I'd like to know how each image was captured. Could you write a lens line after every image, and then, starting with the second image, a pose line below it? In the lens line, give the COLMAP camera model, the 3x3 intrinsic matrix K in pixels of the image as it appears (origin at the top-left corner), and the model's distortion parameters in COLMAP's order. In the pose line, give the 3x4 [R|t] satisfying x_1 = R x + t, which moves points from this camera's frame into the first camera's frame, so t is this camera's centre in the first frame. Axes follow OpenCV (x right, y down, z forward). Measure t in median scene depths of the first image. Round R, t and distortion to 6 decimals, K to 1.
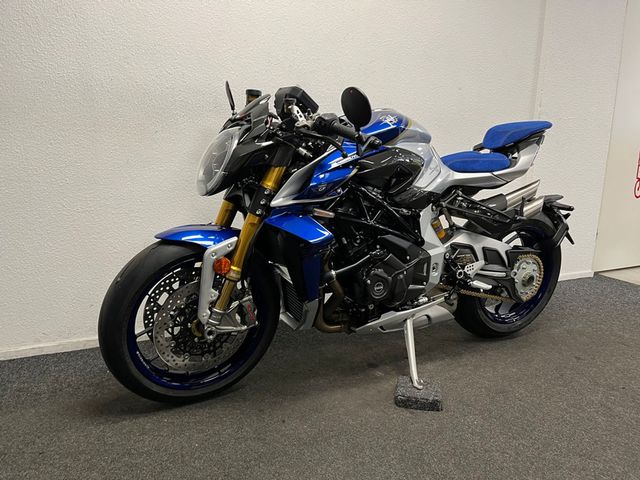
lens RADIAL K [[485.2, 0, 320.9], [0, 485.2, 239.0], [0, 0, 1]] dist [0.059062, -0.003920]
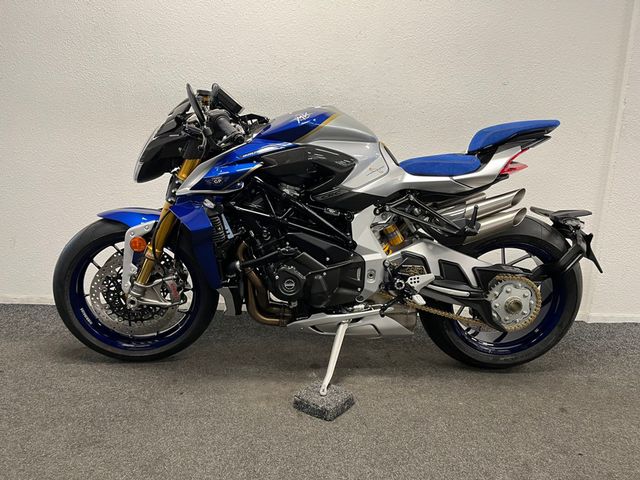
lens RADIAL K [[485.2, 0, 321.3], [0, 485.2, 239.9], [0, 0, 1]] dist [0.059062, -0.003920]
pose [[0.910139, 0.094769, -0.403319, 0.534392], [-0.098461, 0.995073, 0.011624, -0.009115], [0.402434, 0.029131, 0.914986, 0.102493]]
